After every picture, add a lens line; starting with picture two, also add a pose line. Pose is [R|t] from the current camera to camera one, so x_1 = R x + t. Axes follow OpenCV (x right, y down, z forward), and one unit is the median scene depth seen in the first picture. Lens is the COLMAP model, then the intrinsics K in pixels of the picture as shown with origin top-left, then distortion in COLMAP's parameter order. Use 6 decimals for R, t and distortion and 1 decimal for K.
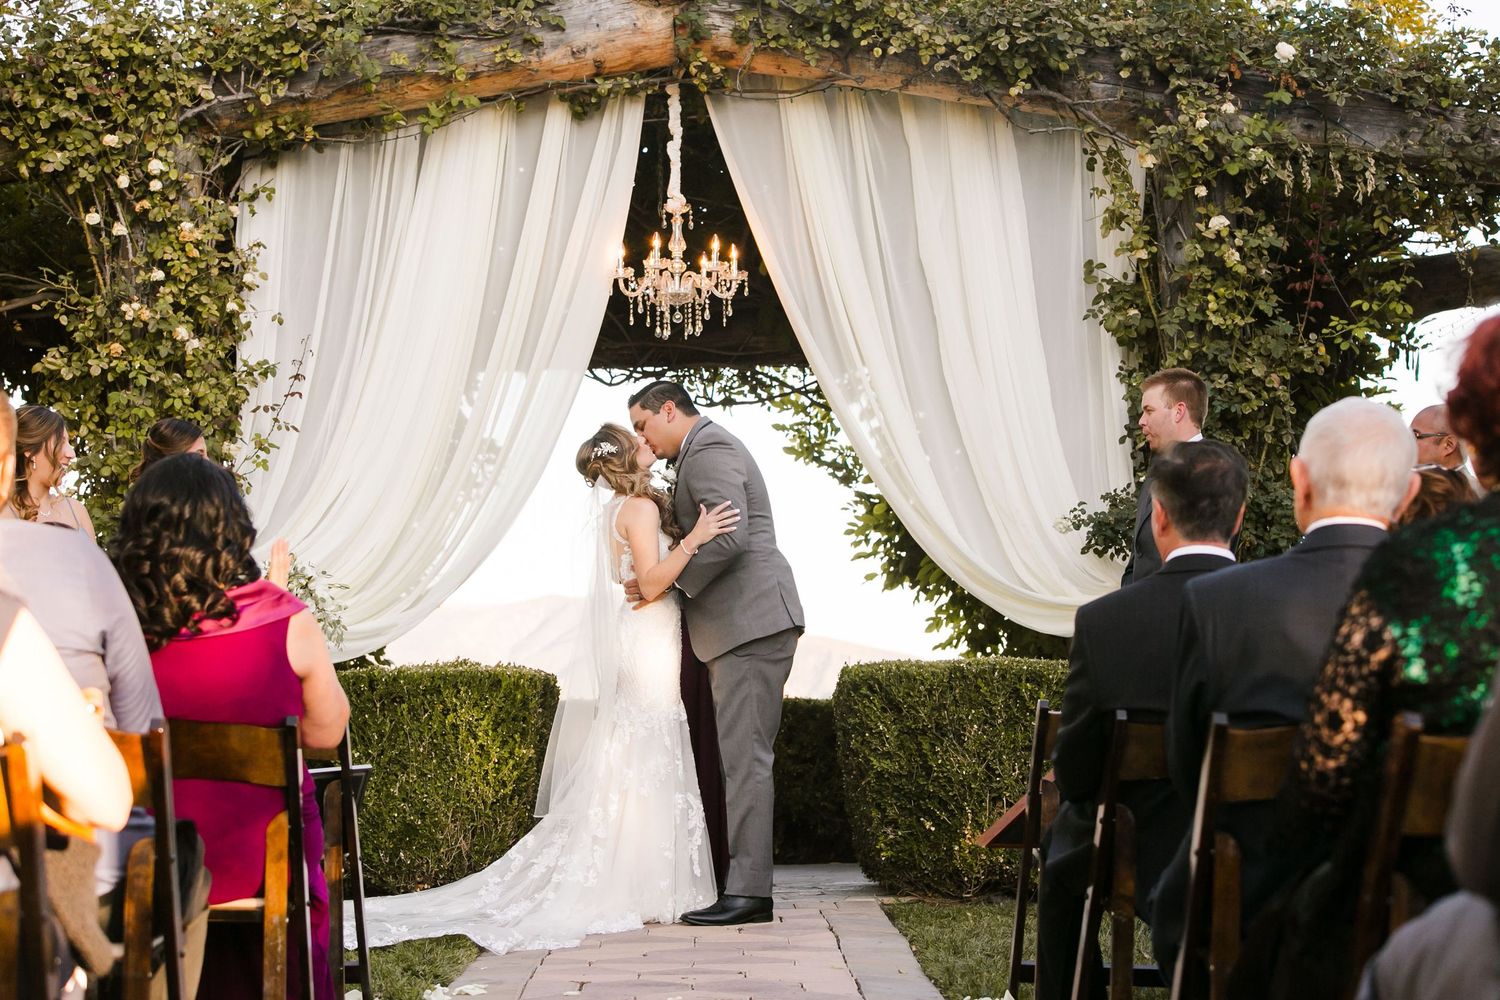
lens RADIAL K [[3056.0, 0, 750.0], [0, 3056.0, 500.0], [0, 0, 1]] dist [-0.273822, 0.646638]
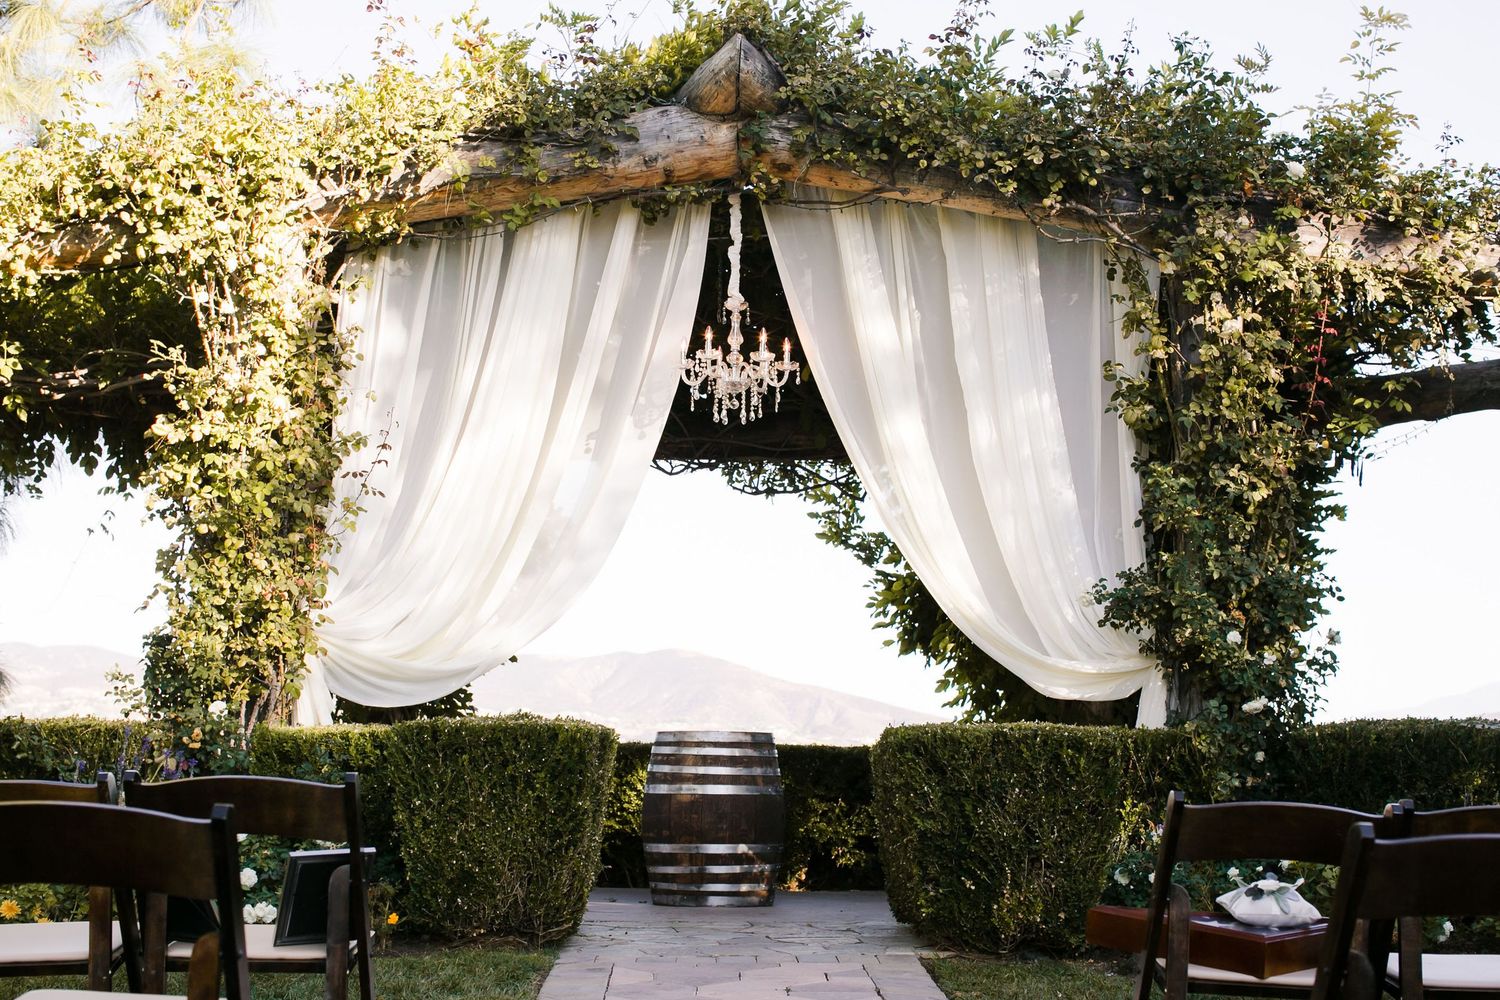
lens RADIAL K [[2131.3, 0, 750.0], [0, 2131.3, 500.0], [0, 0, 1]] dist [-0.132710, 0.117116]
pose [[0.999688, 0.023808, -0.007597, -0.011578], [-0.024103, 0.998851, -0.041426, 0.006888], [0.006602, 0.041596, 0.999113, 0.236552]]
